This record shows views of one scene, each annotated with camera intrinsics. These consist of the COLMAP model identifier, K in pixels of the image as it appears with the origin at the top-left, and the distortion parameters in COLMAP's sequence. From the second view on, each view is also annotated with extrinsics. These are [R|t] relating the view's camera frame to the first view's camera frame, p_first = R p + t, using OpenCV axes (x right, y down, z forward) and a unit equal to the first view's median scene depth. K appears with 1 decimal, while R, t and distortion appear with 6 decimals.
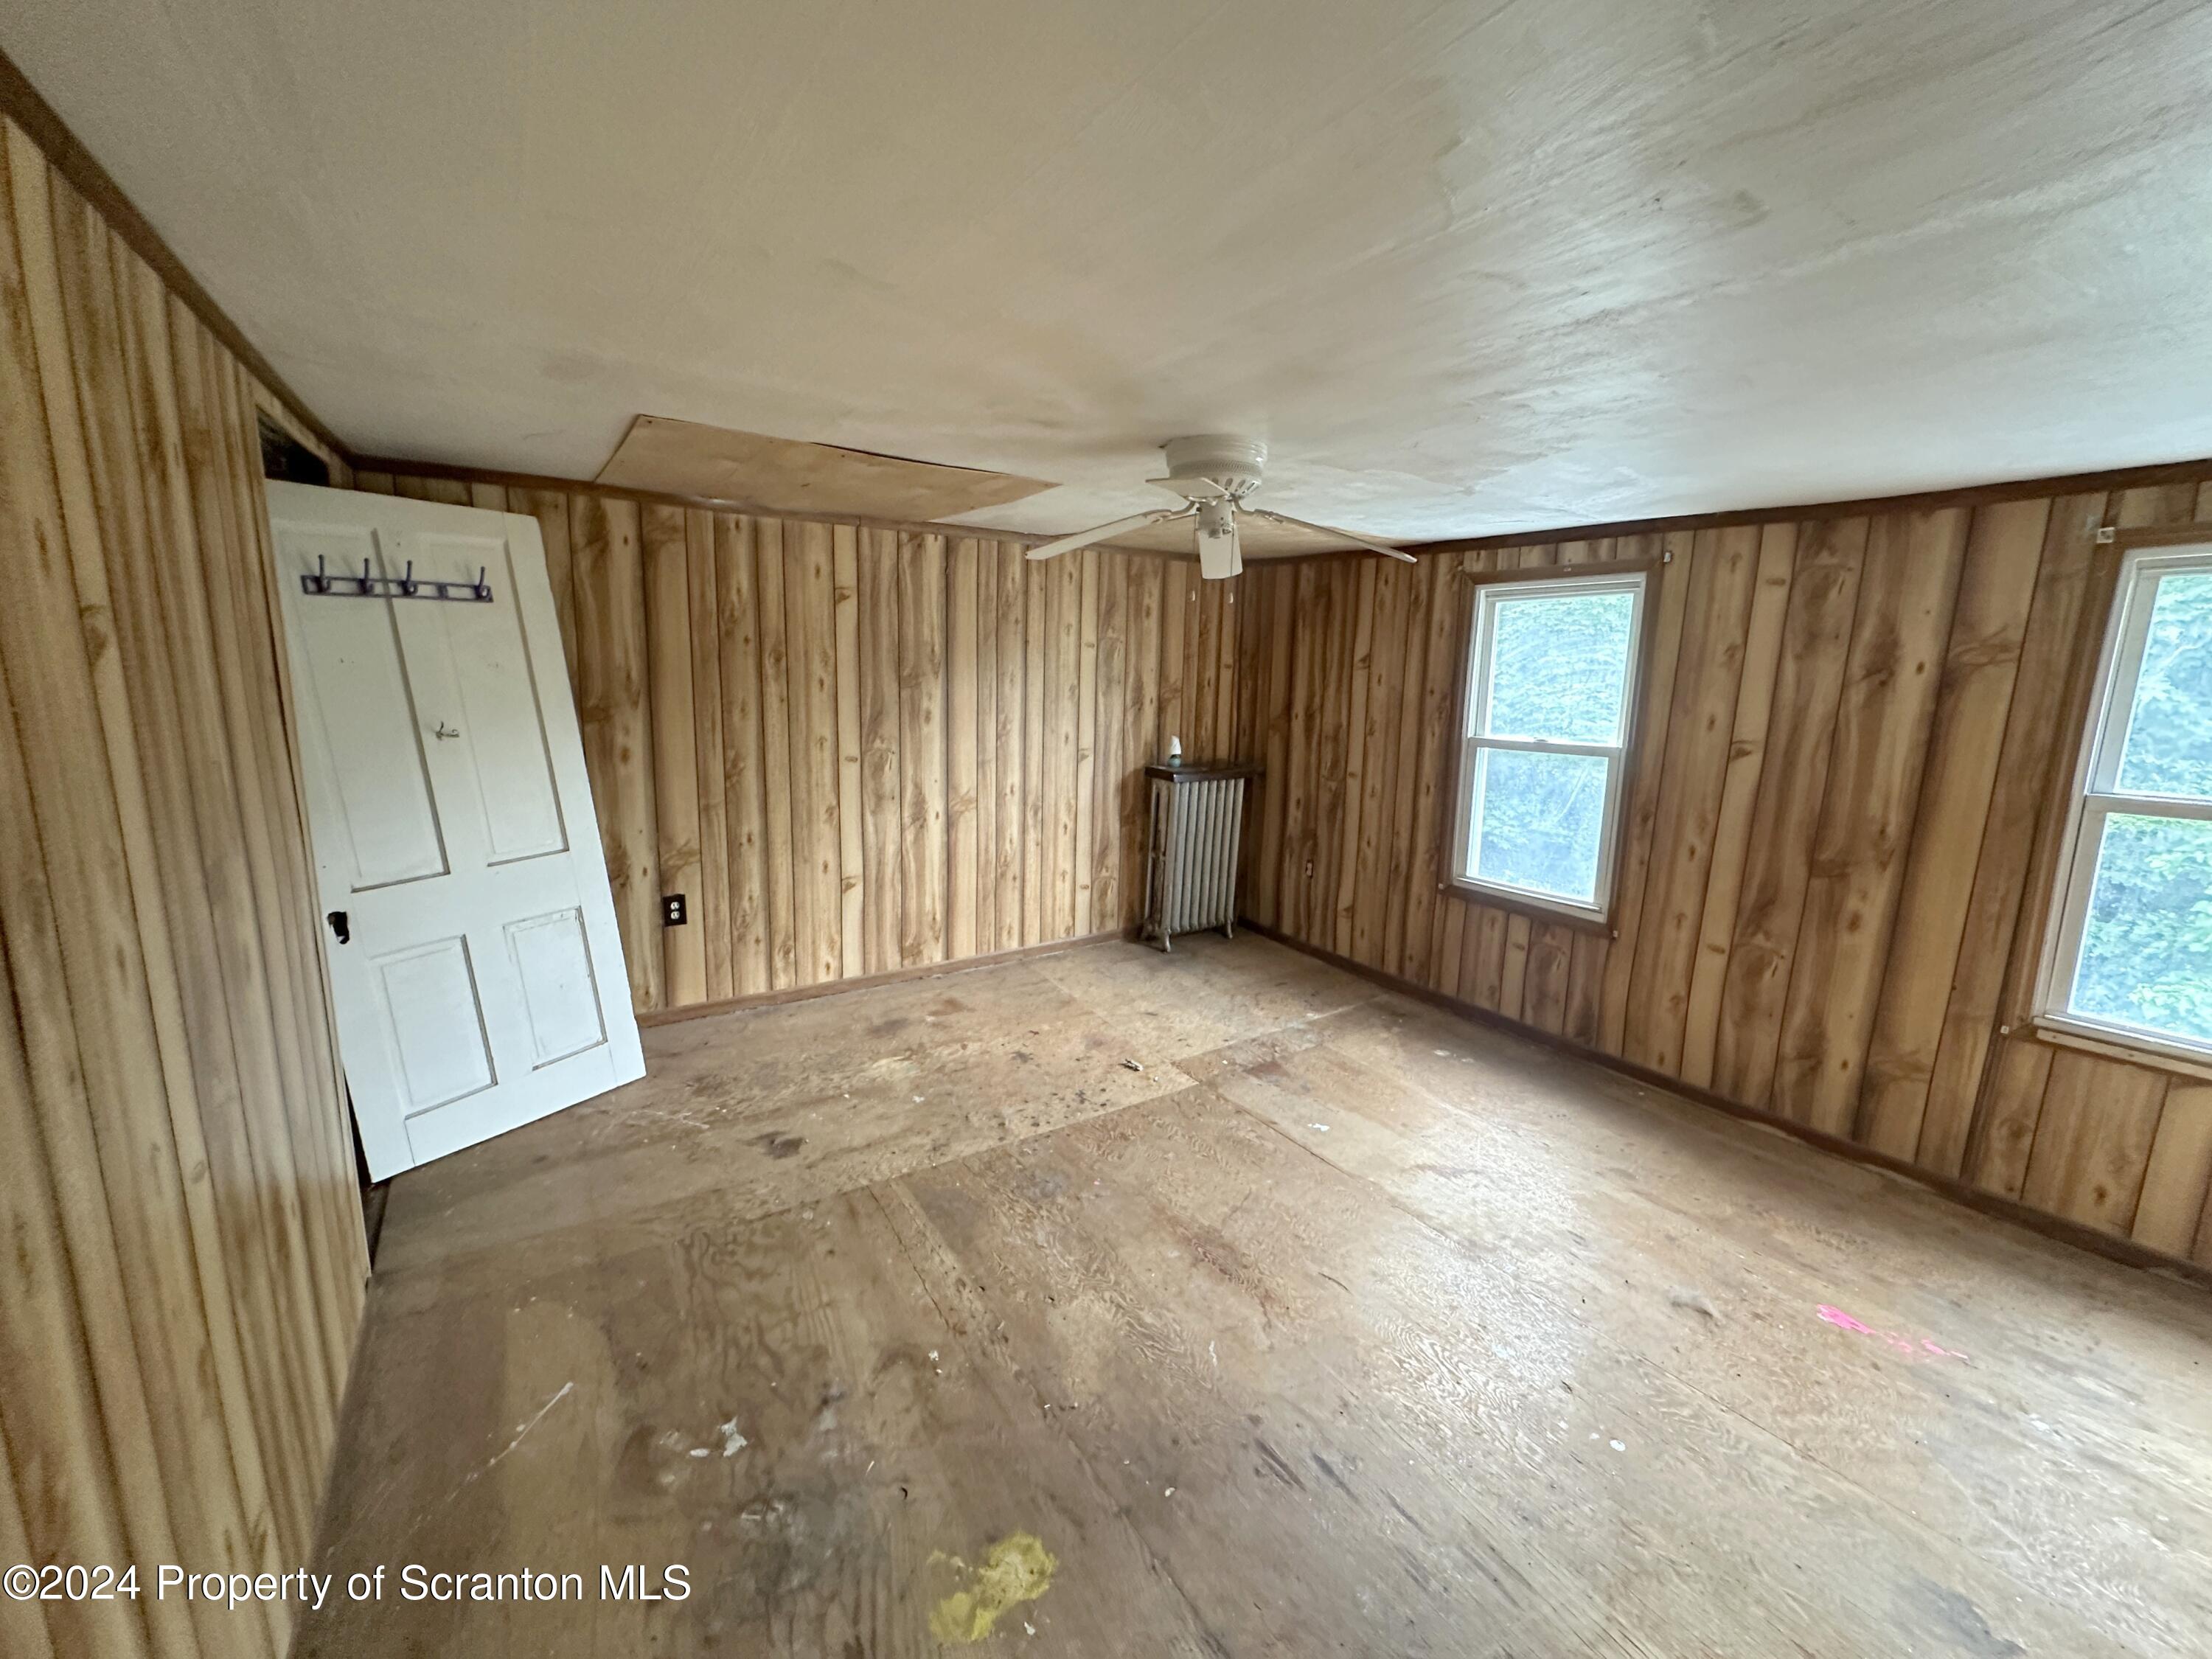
lens RADIAL K [[888.2, 0, 1104.1], [0, 888.2, 834.7], [0, 0, 1]] dist [0.000756, 0.000039]
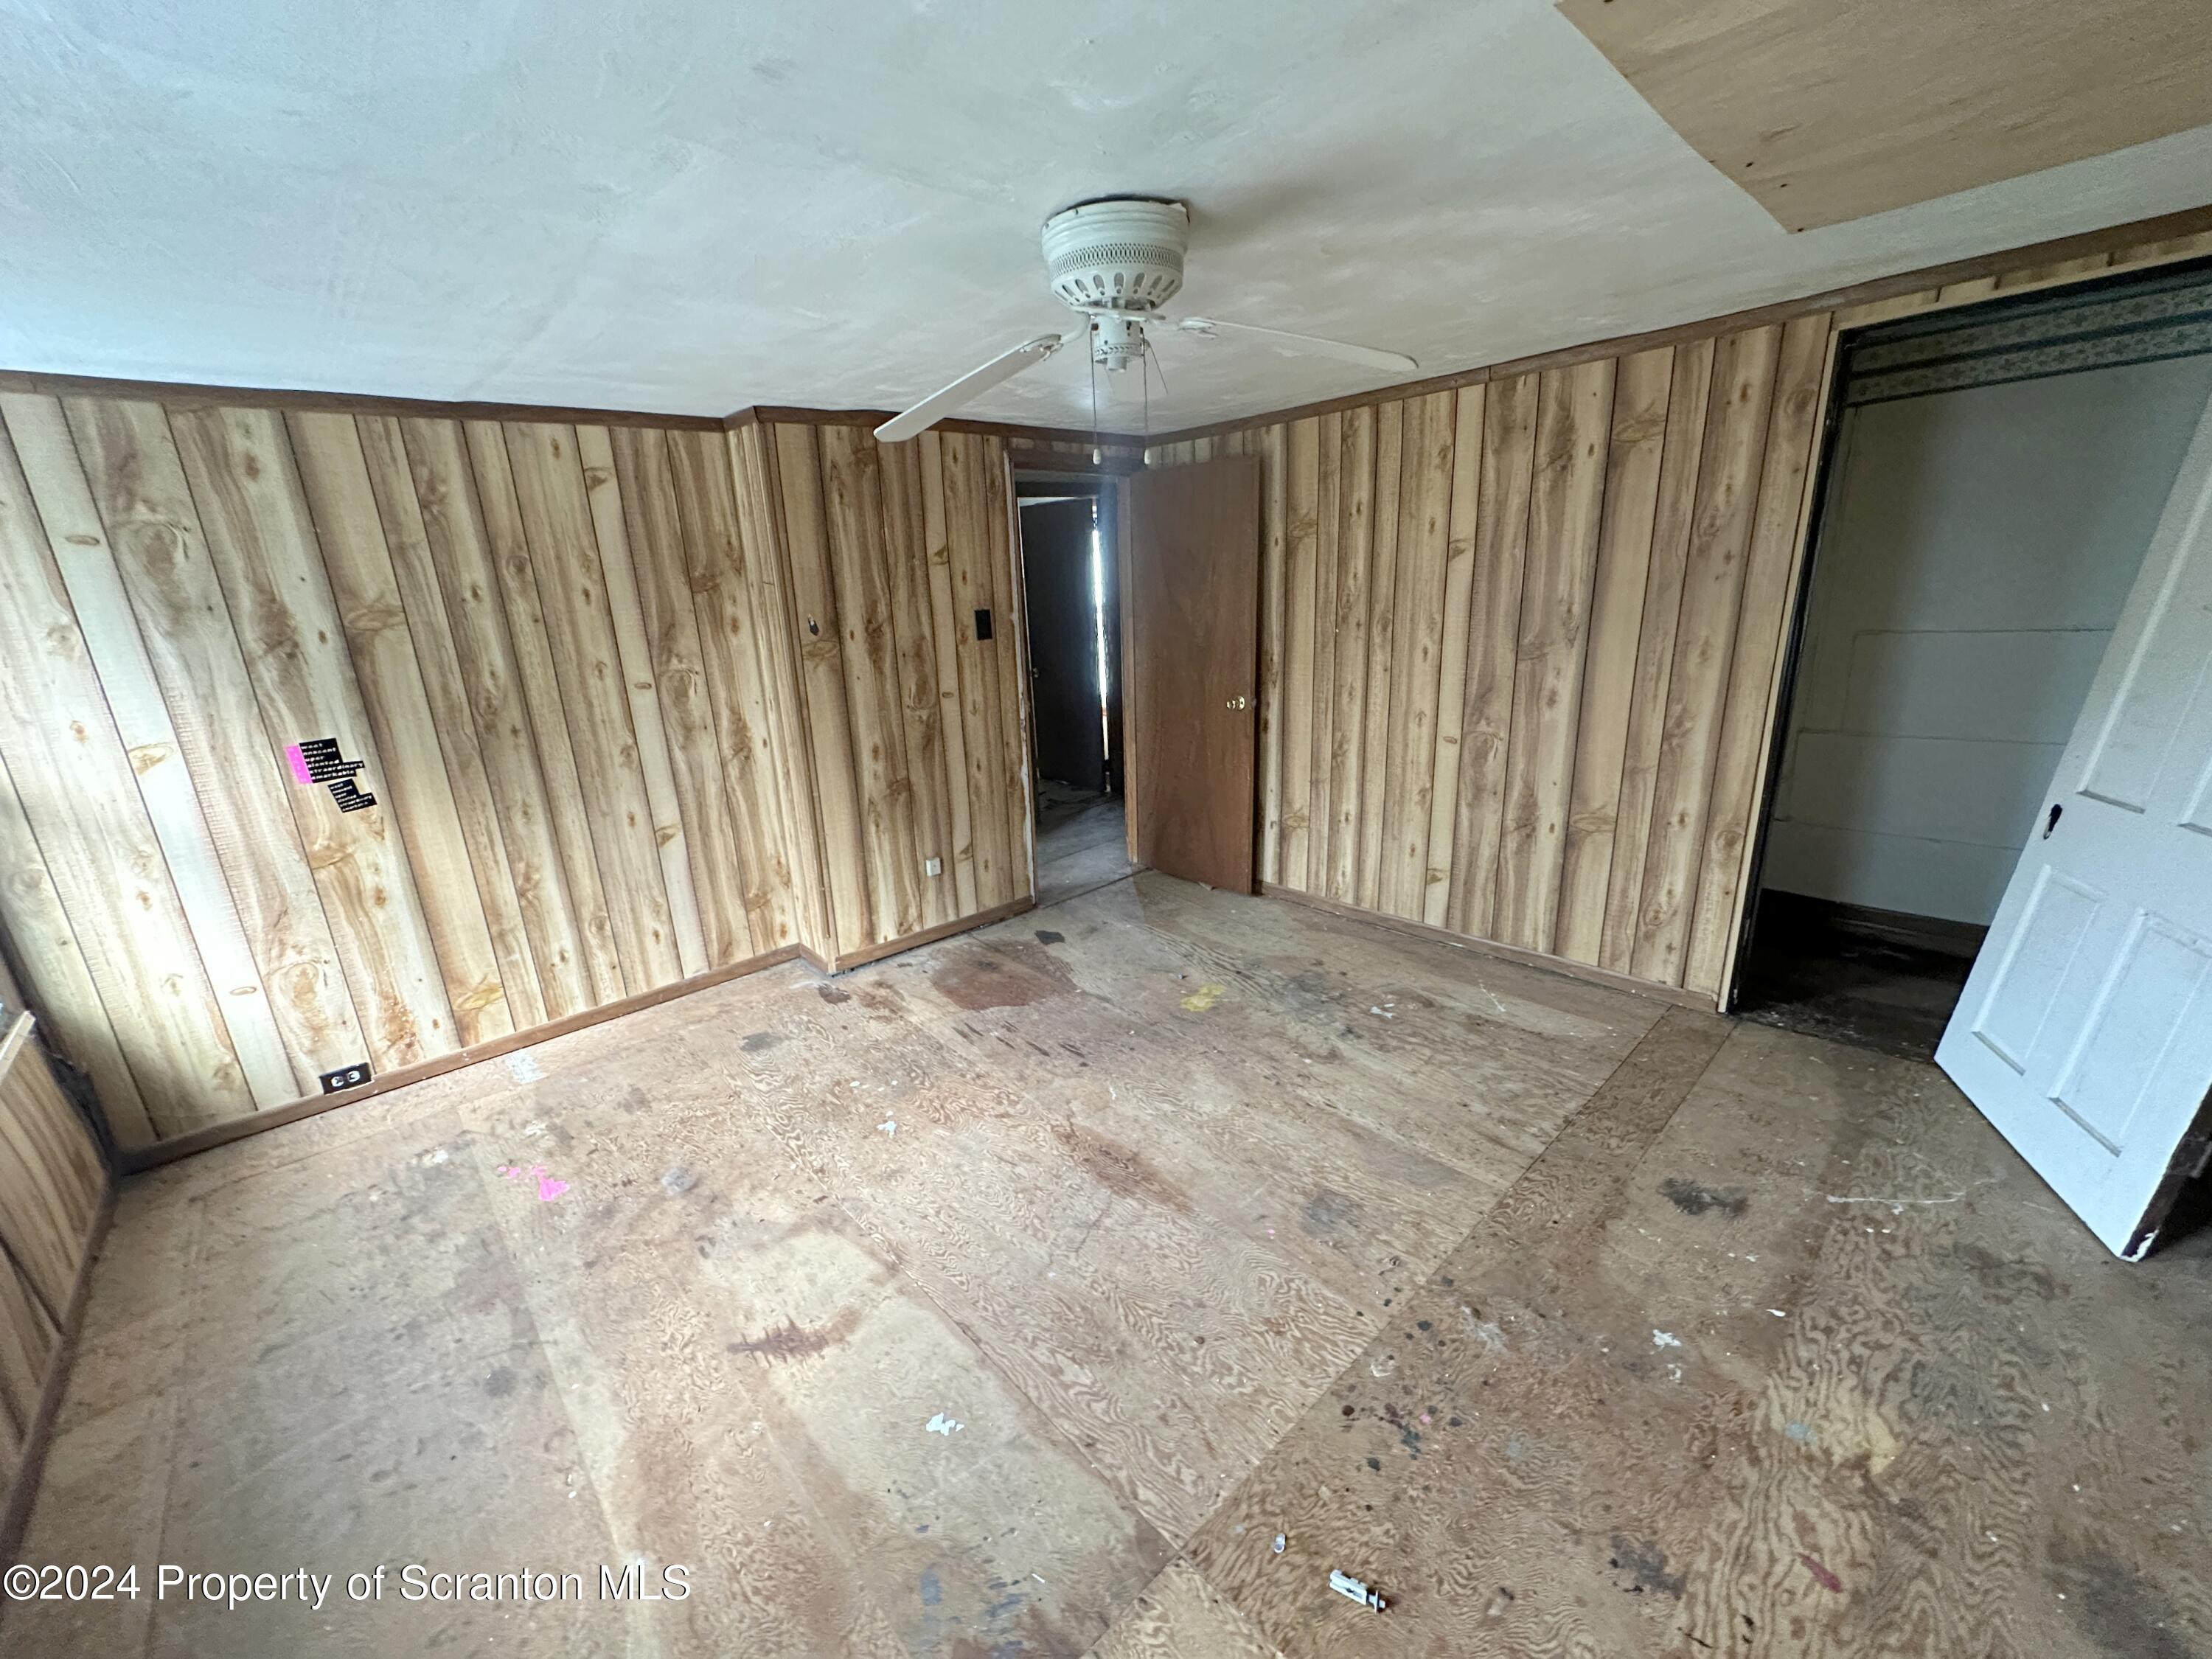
lens RADIAL K [[888.2, 0, 1104.1], [0, 888.2, 834.7], [0, 0, 1]] dist [0.000756, 0.000039]
pose [[-0.987878, 0.070555, -0.138270, 0.241579], [0.002535, 0.897952, 0.440086, -0.290134], [0.155210, 0.434401, -0.887246, 1.660193]]
